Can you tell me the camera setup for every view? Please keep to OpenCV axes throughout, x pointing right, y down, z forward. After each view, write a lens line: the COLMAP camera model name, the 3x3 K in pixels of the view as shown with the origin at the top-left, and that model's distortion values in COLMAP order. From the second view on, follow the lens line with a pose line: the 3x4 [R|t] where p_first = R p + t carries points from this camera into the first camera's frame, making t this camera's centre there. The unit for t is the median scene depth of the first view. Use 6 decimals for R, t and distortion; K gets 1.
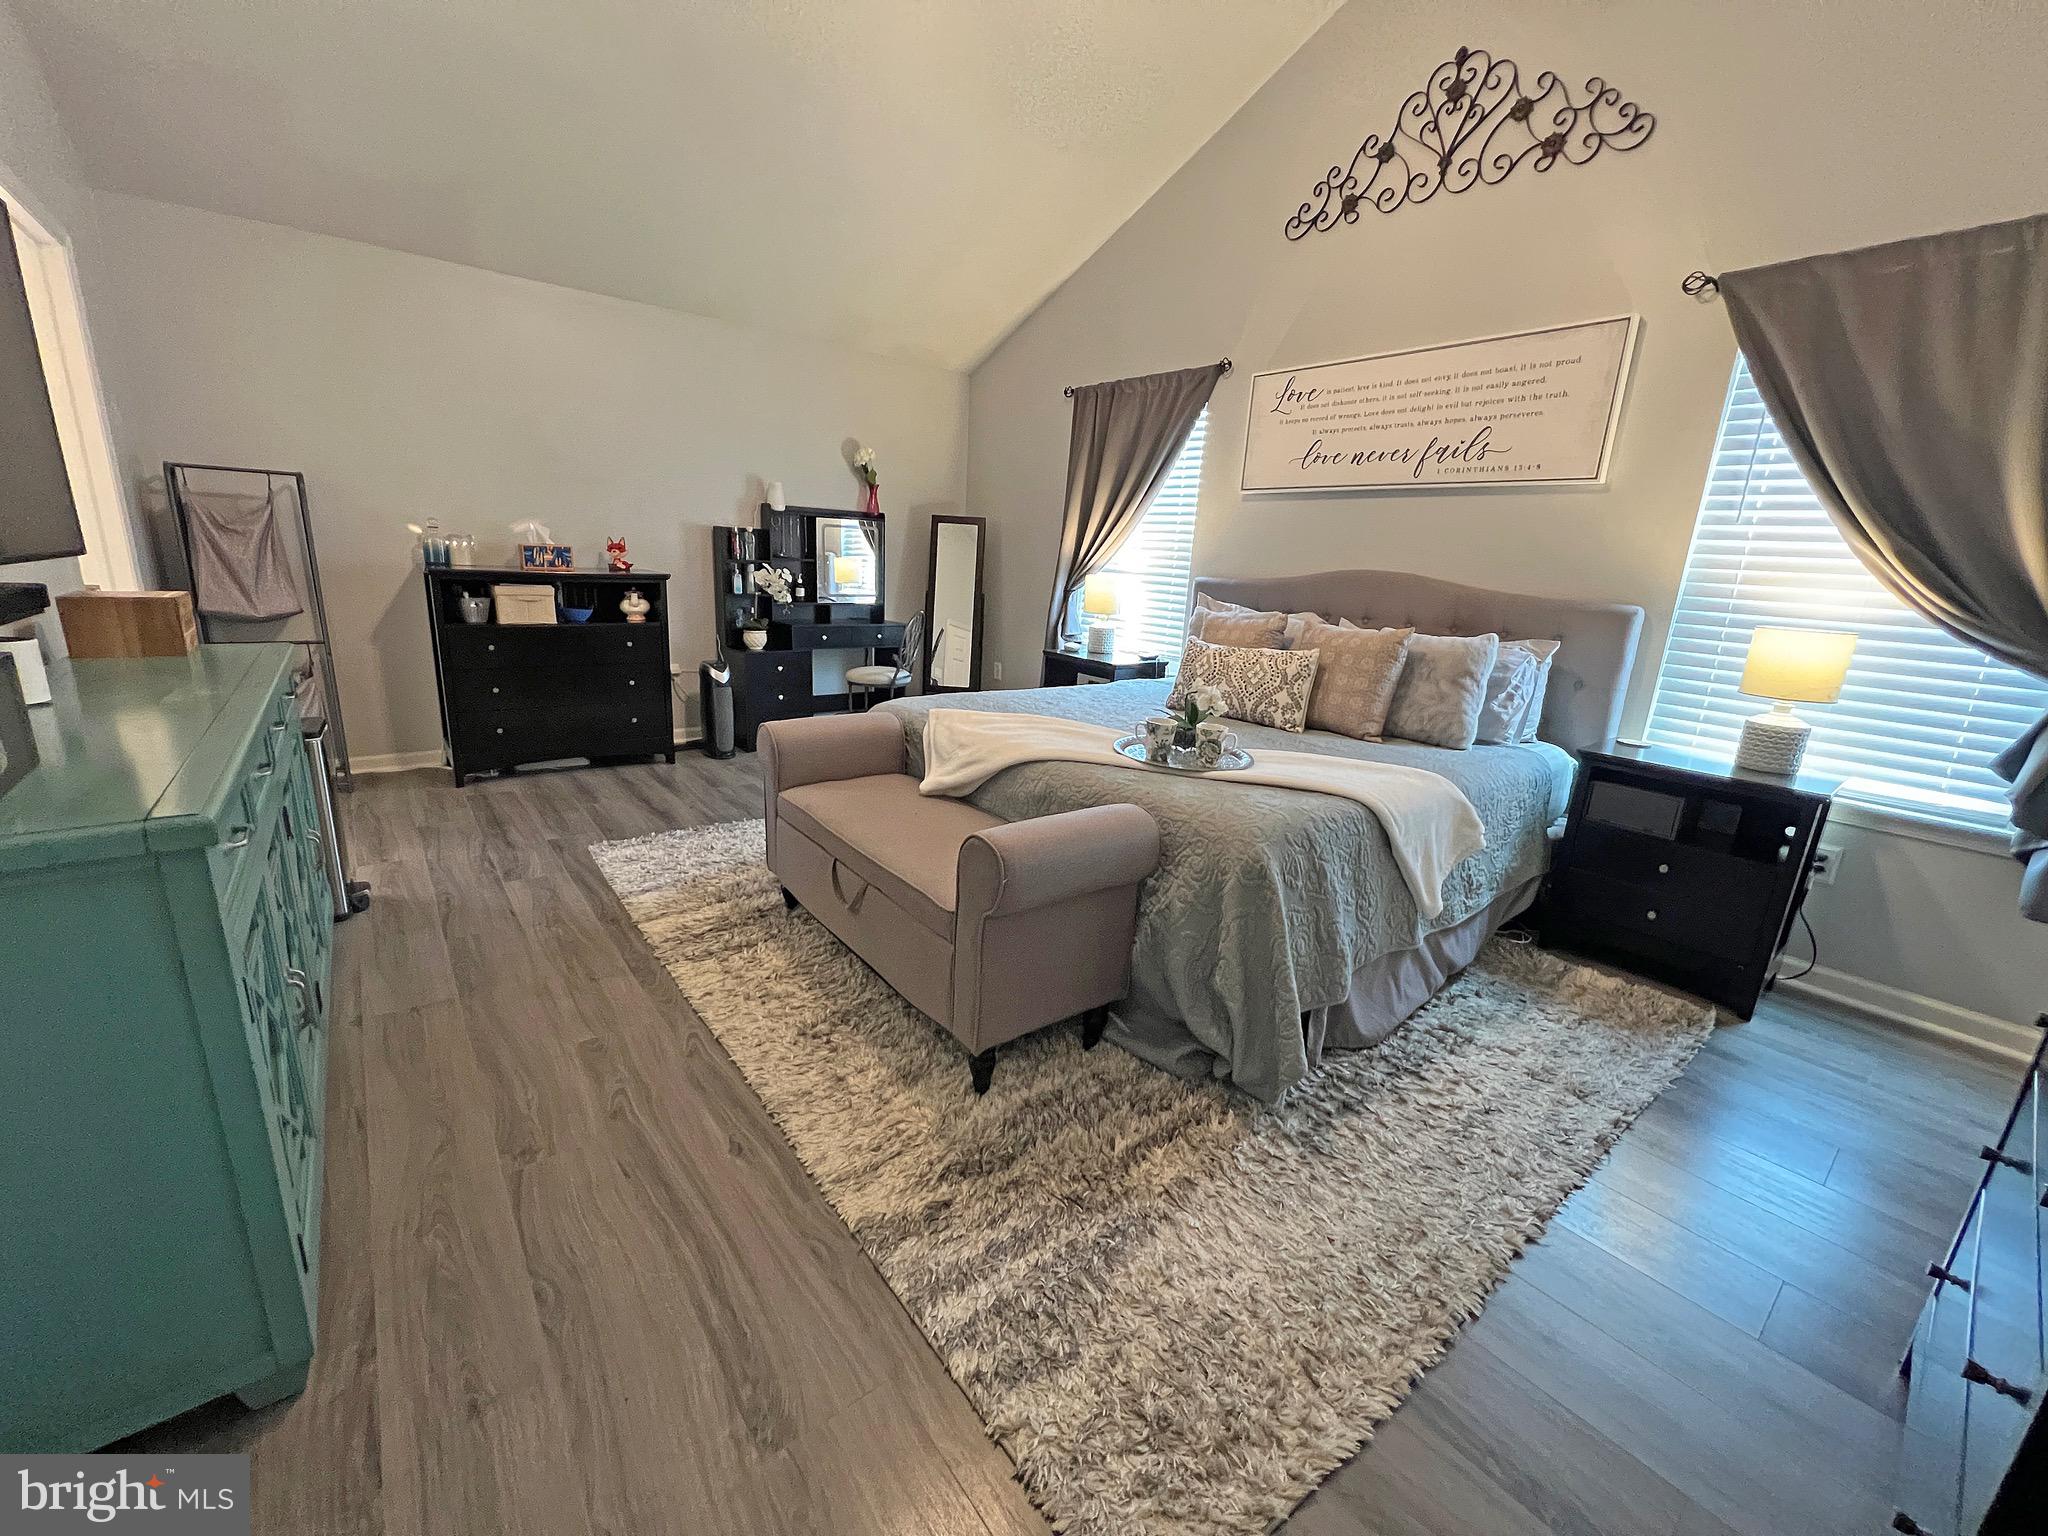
lens RADIAL K [[823.4, 0, 1018.6], [0, 823.4, 765.7], [0, 0, 1]] dist [-0.000129, 0.000133]
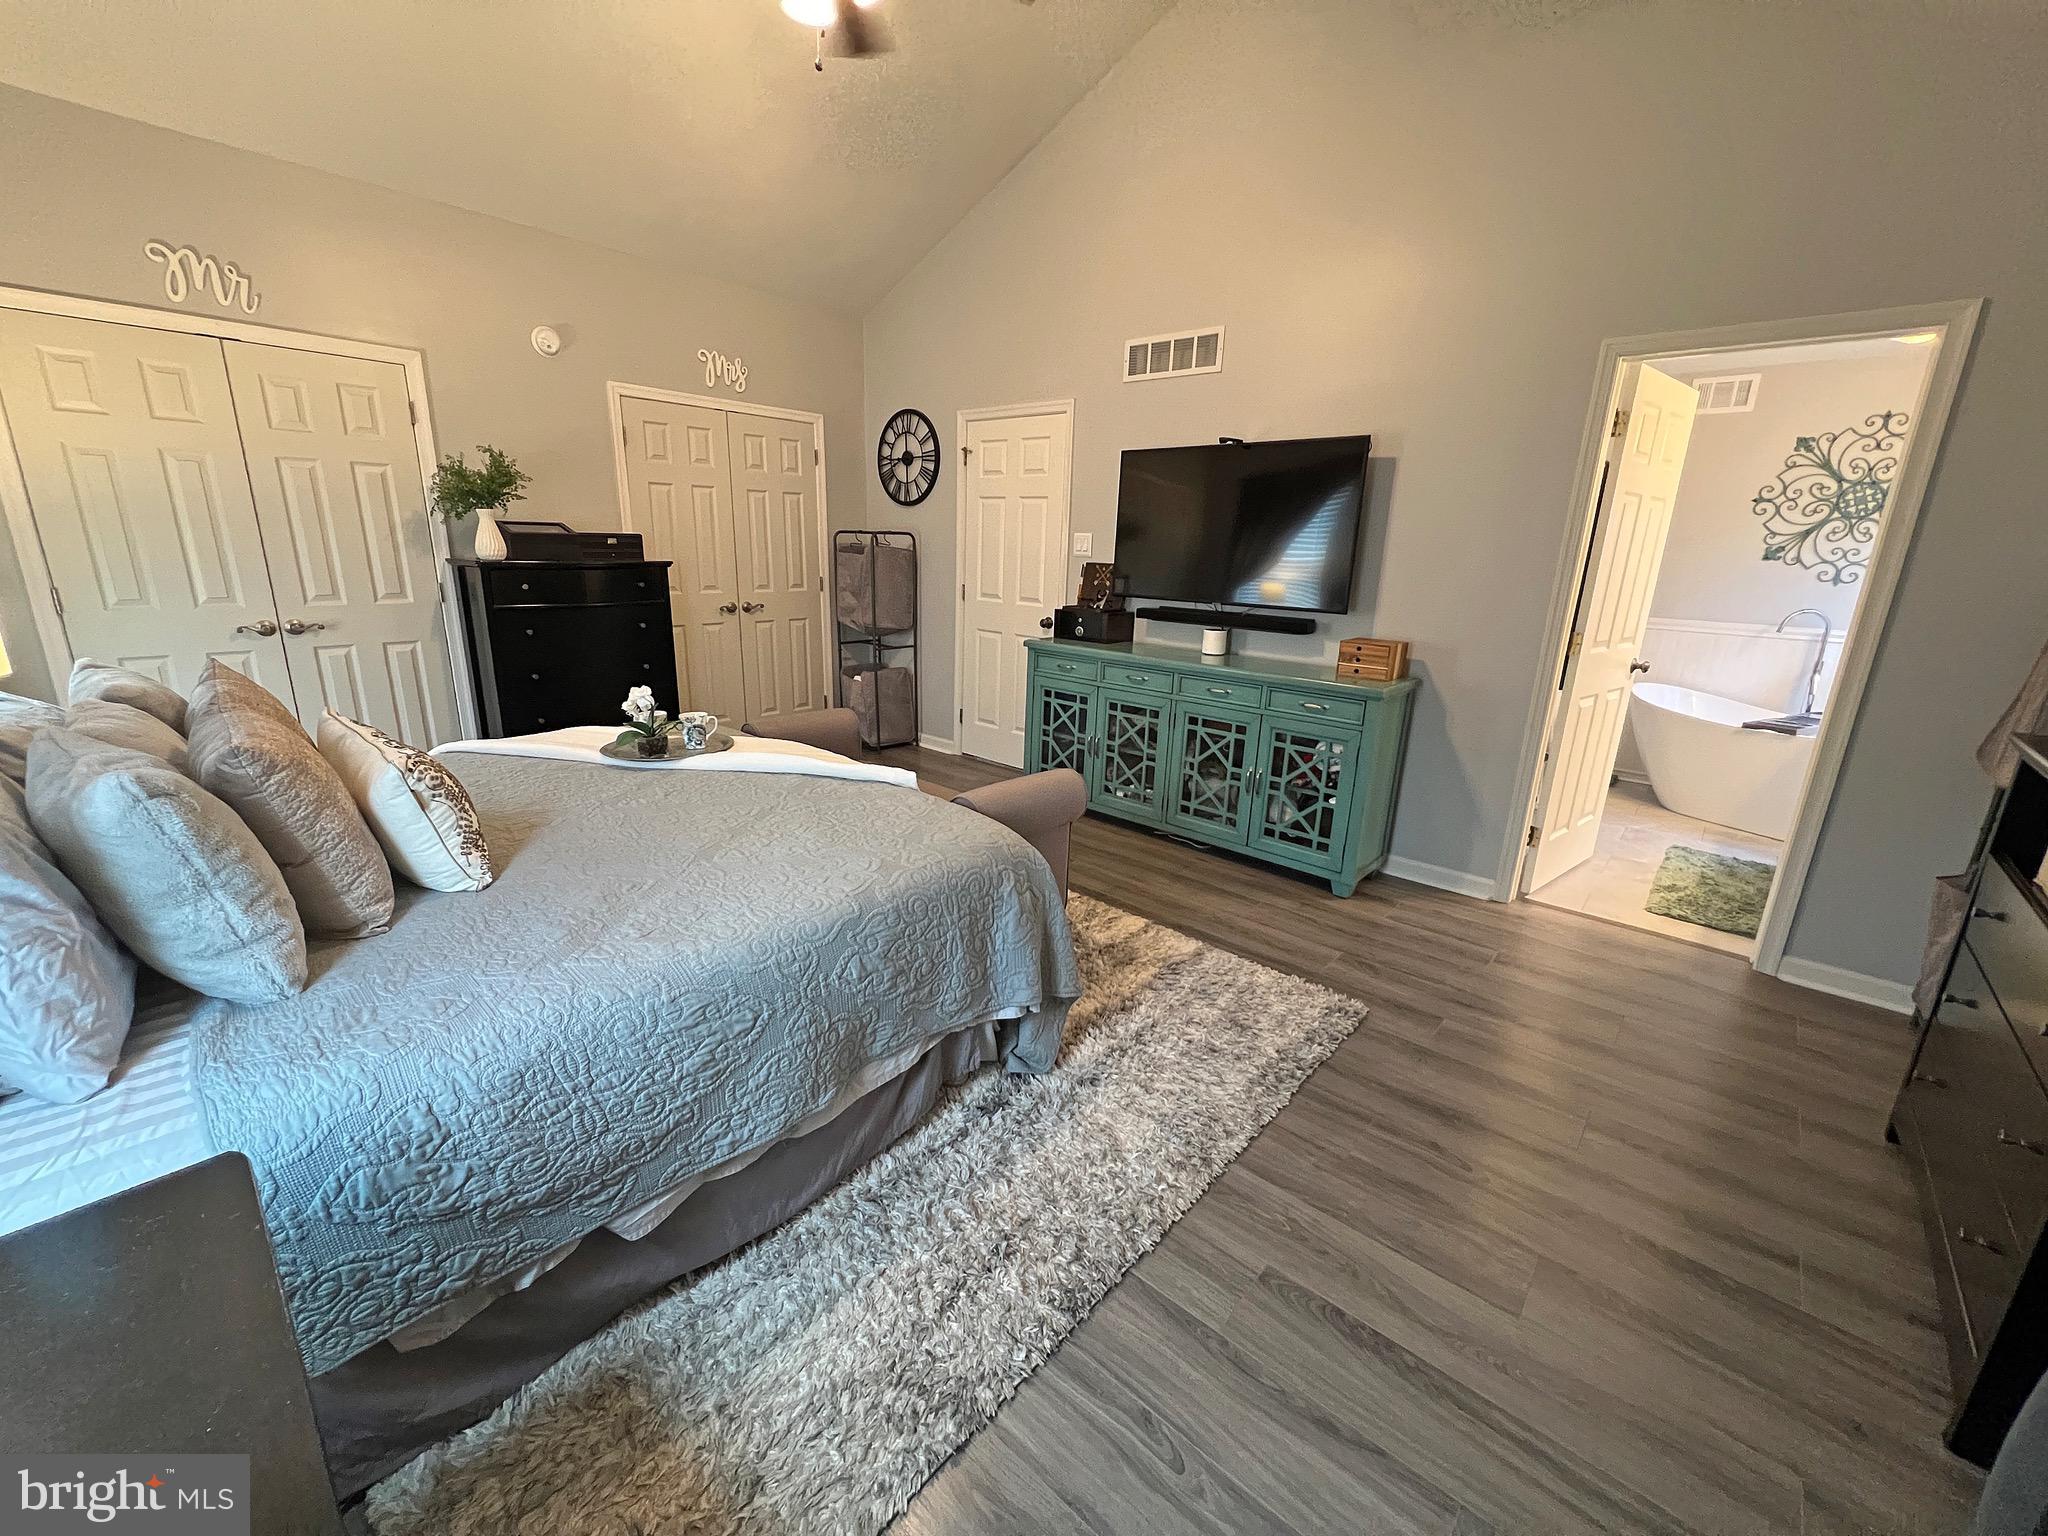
lens RADIAL K [[823.4, 0, 1018.6], [0, 823.4, 765.7], [0, 0, 1]] dist [-0.000129, 0.000133]
pose [[-0.982430, -0.031550, -0.183943, -0.047179], [-0.118548, 0.866725, 0.484493, -0.431418], [0.144142, 0.497787, -0.855237, 1.485026]]
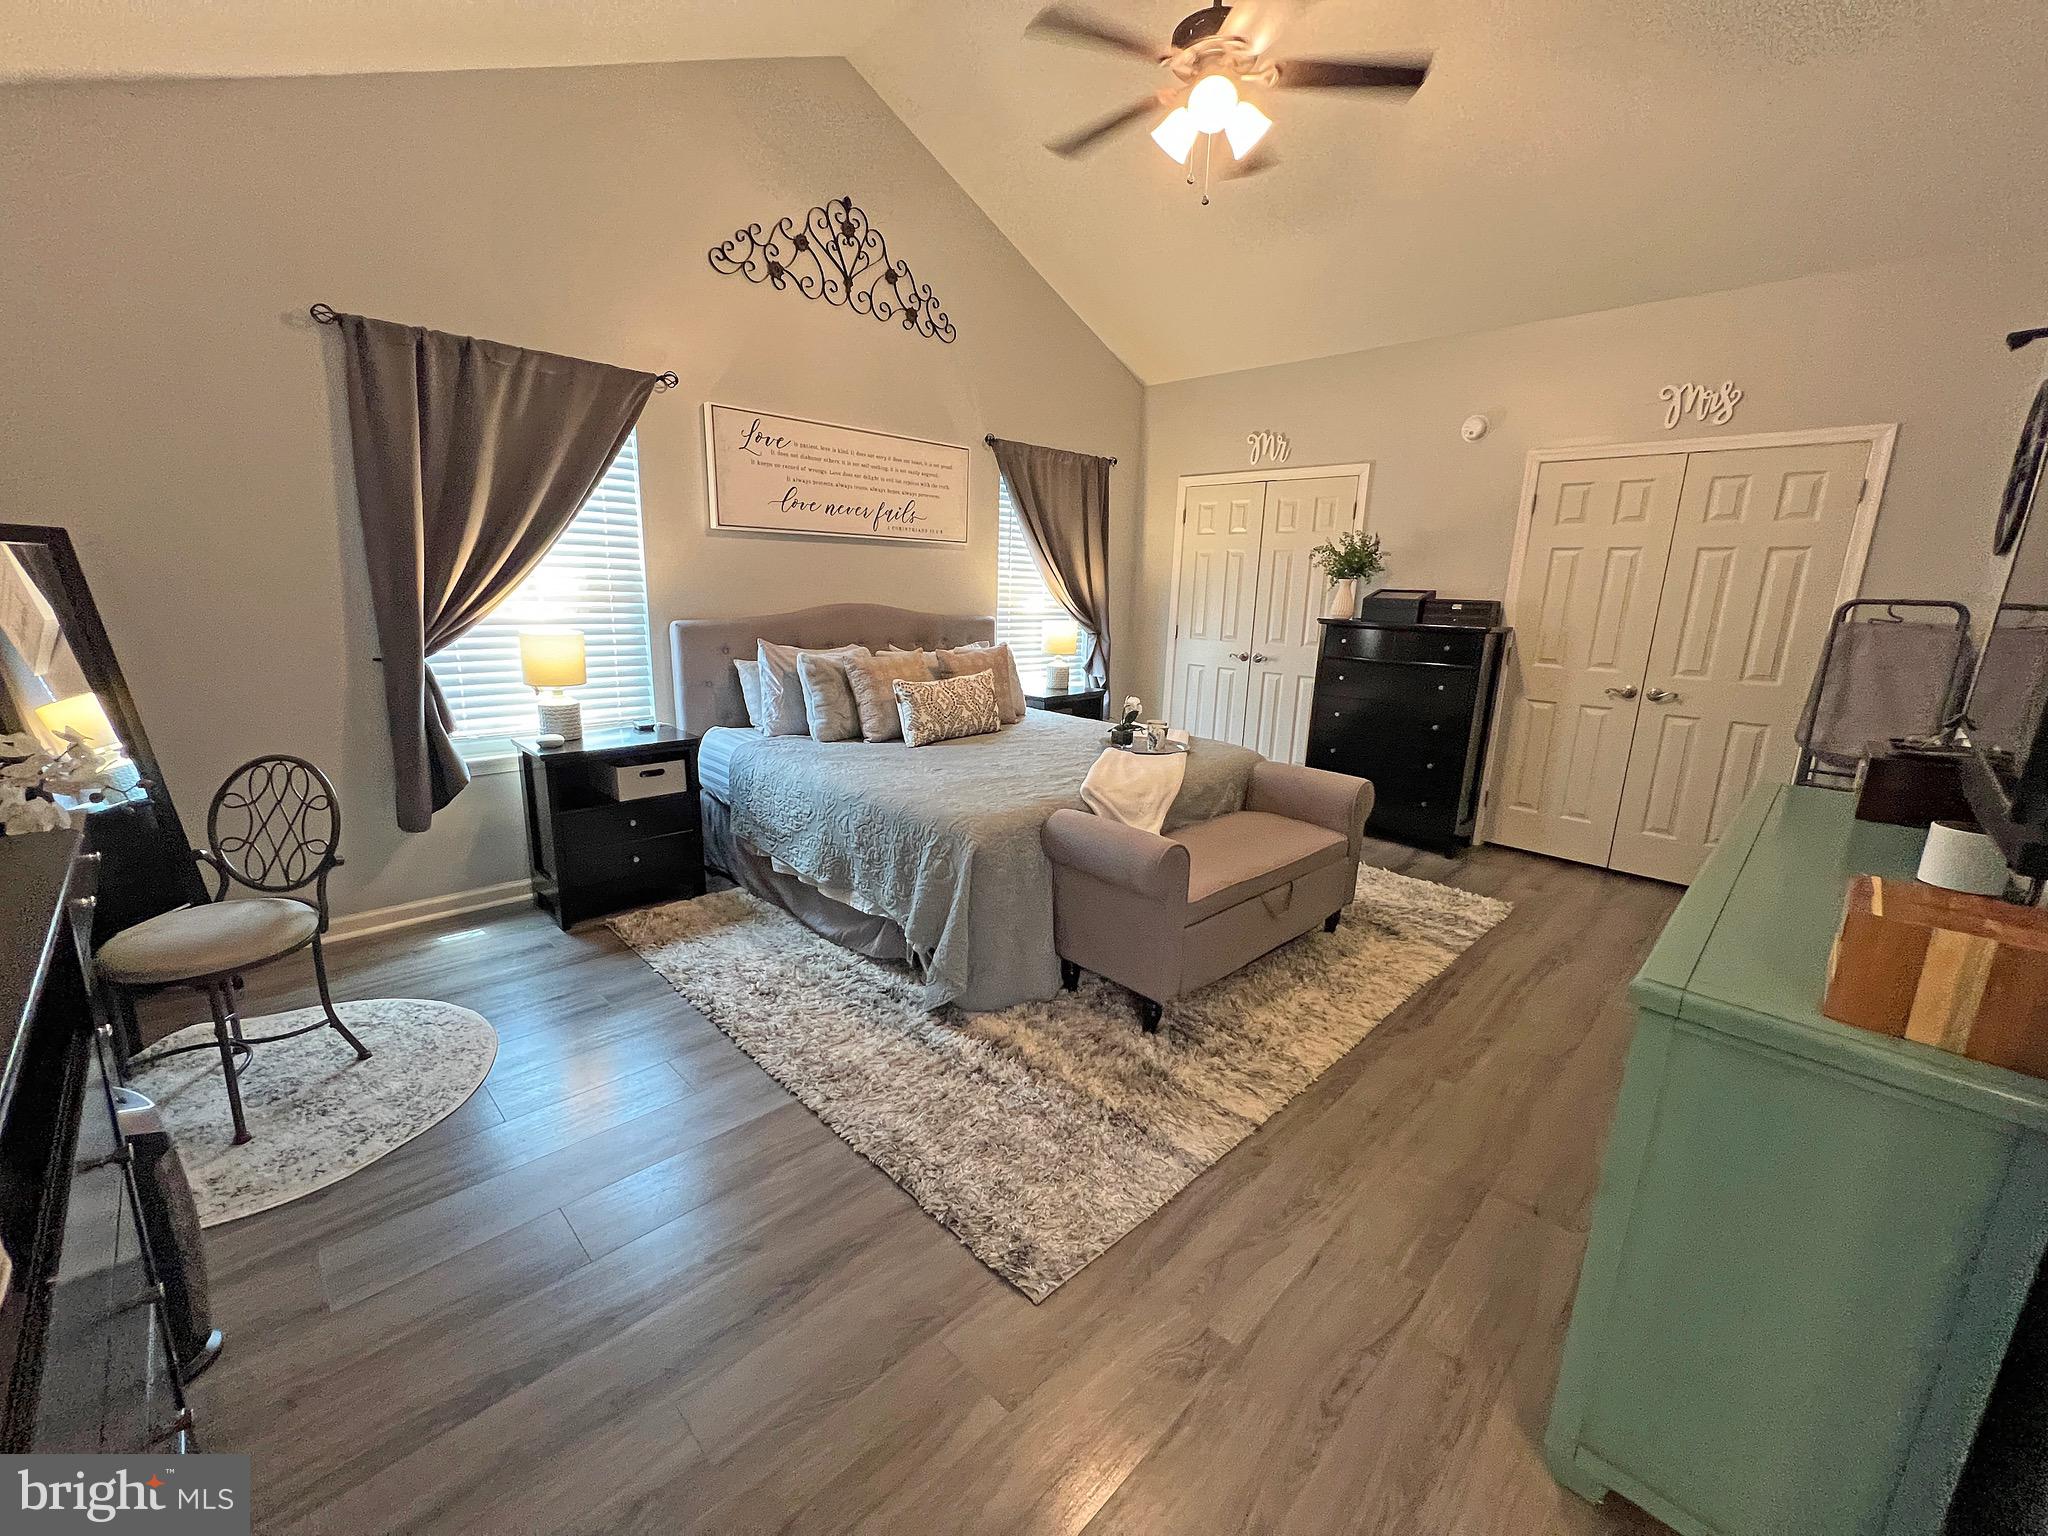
lens RADIAL K [[827.9, 0, 1022.1], [0, 827.9, 764.8], [0, 0, 1]] dist [0.001098, 0.000197]
pose [[-0.116465, -0.270822, 0.955558, -0.897802], [0.213234, 0.932852, 0.290376, -0.341902], [-0.970035, 0.237576, -0.050896, 0.947283]]
